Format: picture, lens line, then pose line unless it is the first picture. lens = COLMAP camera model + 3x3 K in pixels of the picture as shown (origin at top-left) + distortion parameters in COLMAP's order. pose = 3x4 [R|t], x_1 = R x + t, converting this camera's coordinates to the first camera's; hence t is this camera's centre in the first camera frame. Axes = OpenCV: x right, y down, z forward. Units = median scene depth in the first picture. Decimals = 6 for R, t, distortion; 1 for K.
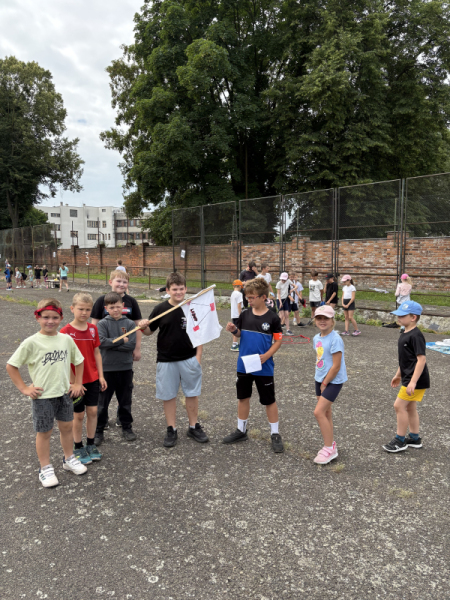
lens RADIAL K [[467.1, 0, 225.1], [0, 467.1, 300.1], [0, 0, 1]] dist [0.024184, 0.000341]
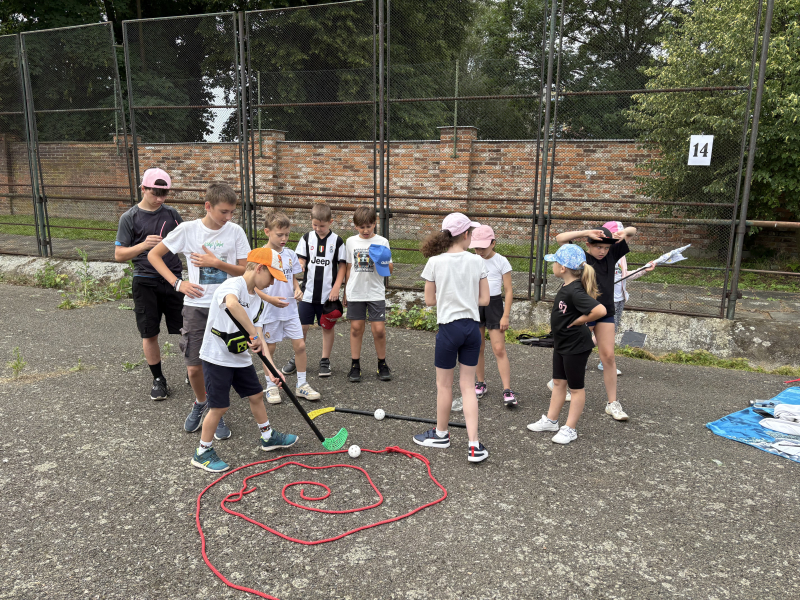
lens RADIAL K [[622.8, 0, 401.6], [0, 622.8, 299.9], [0, 0, 1]] dist [0.024184, 0.000341]
pose [[0.912825, -0.056781, 0.404384, 0.014737], [0.015399, 0.994368, 0.104862, -0.025388], [-0.408061, -0.089494, 0.908558, 0.327689]]
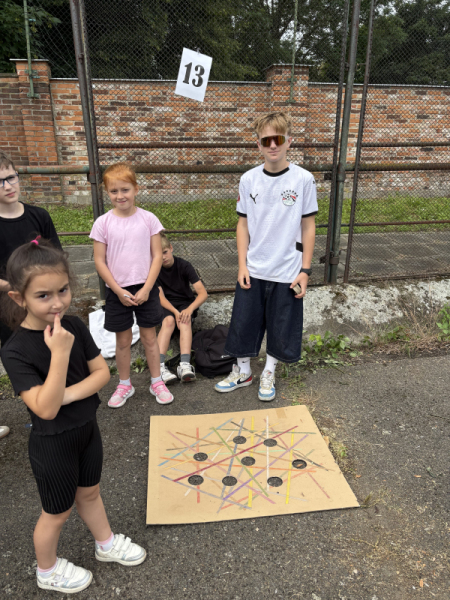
lens RADIAL K [[467.1, 0, 225.3], [0, 467.1, 300.9], [0, 0, 1]] dist [0.024184, 0.000341]
pose [[0.510639, -0.303892, 0.804299, -0.234449], [0.065697, 0.946511, 0.315914, -0.081347], [-0.857281, -0.108478, 0.503290, 0.840709]]
